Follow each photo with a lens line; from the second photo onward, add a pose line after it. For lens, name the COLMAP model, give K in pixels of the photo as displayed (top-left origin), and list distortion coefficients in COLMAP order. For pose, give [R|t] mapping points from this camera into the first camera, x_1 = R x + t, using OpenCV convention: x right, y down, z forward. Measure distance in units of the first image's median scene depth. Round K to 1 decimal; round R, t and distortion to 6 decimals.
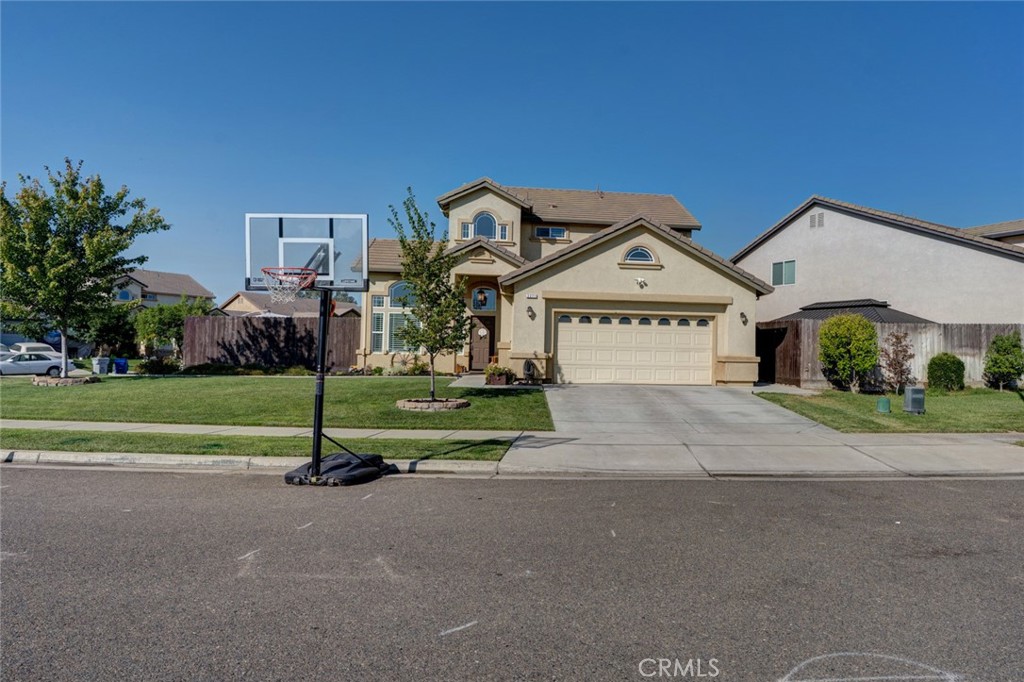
lens RADIAL K [[622.6, 0, 512.0], [0, 622.6, 341.0], [0, 0, 1]] dist [-0.000112, 0.000042]
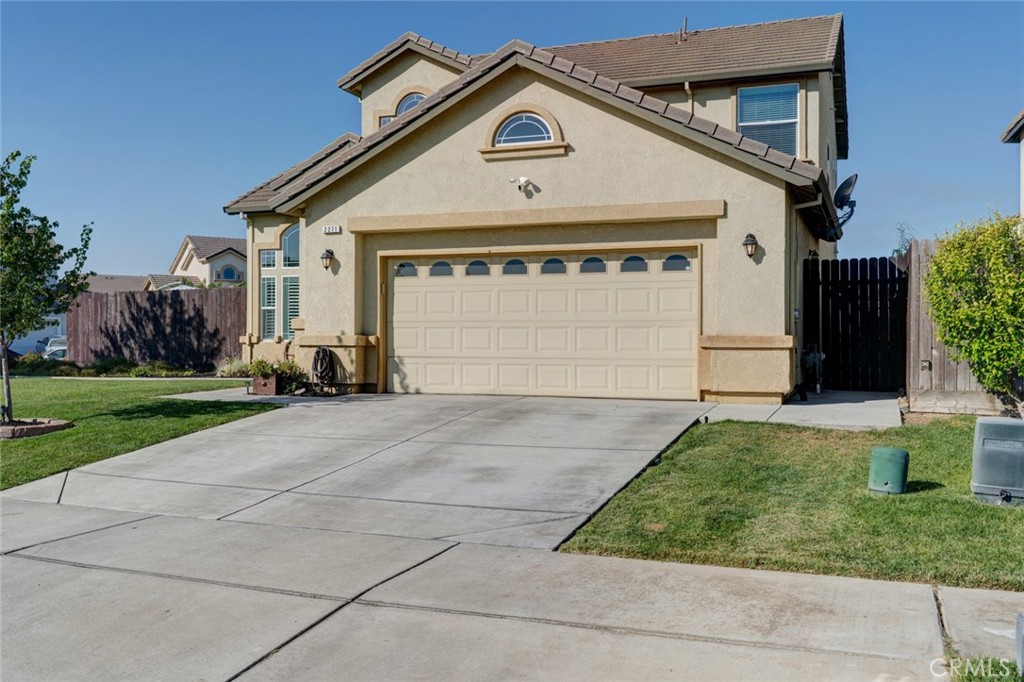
lens RADIAL K [[878.1, 0, 512.0], [0, 878.1, 341.0], [0, 0, 1]] dist [0.009658, 0.003101]
pose [[0.895781, -0.013907, -0.444278, 0.485945], [0.021399, 0.999701, 0.011853, 0.017698], [0.443981, -0.020125, 0.895810, 0.371410]]
